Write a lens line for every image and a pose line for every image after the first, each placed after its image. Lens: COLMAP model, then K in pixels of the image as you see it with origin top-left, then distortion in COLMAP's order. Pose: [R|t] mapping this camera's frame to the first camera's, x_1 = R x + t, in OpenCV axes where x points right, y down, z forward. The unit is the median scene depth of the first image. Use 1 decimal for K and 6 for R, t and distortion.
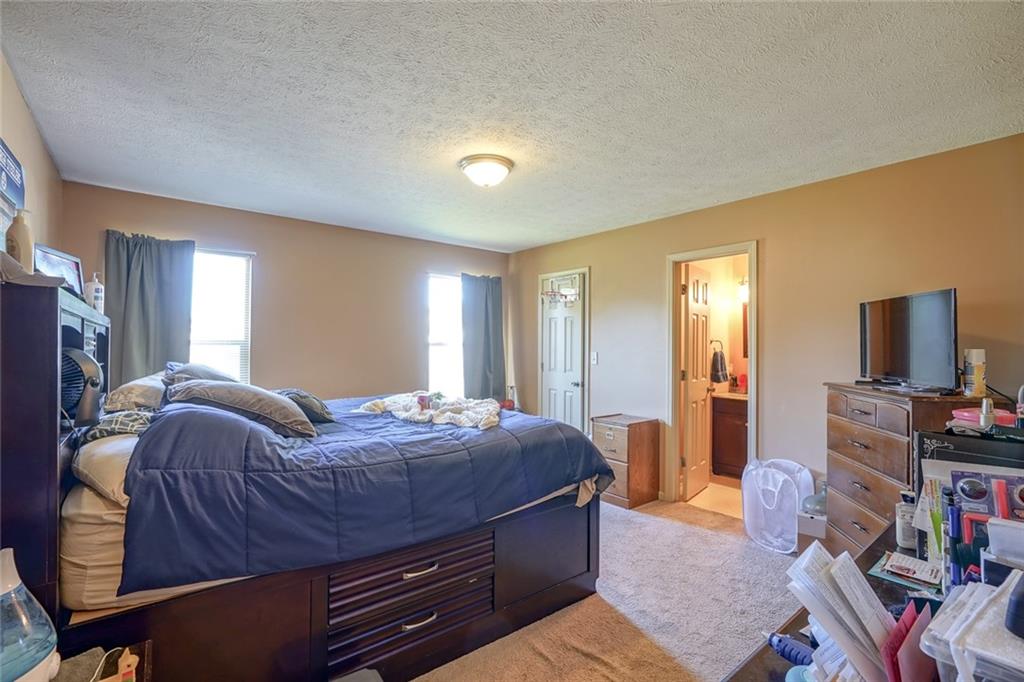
lens RADIAL K [[463.6, 0, 514.1], [0, 463.6, 339.3], [0, 0, 1]] dist [-0.001191, 0.000670]
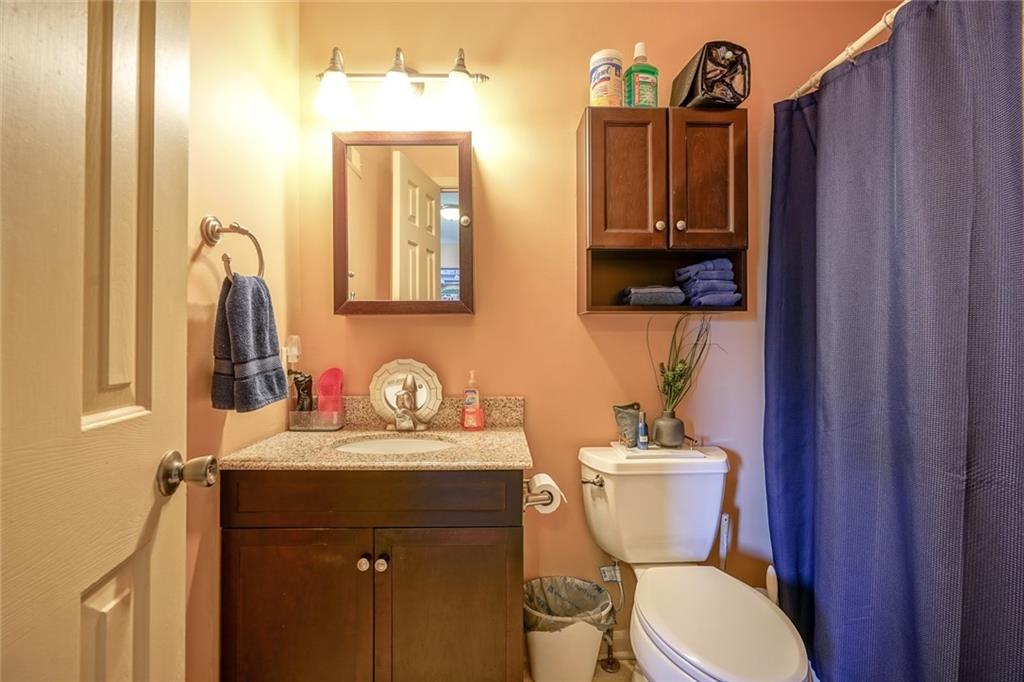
lens RADIAL K [[463.6, 0, 514.1], [0, 463.6, 339.3], [0, 0, 1]] dist [-0.001191, 0.000670]
pose [[0.602732, -0.002420, 0.797940, 0.334471], [-0.000418, 0.999994, 0.003348, 0.057626], [-0.797943, -0.002351, 0.602728, 0.747451]]
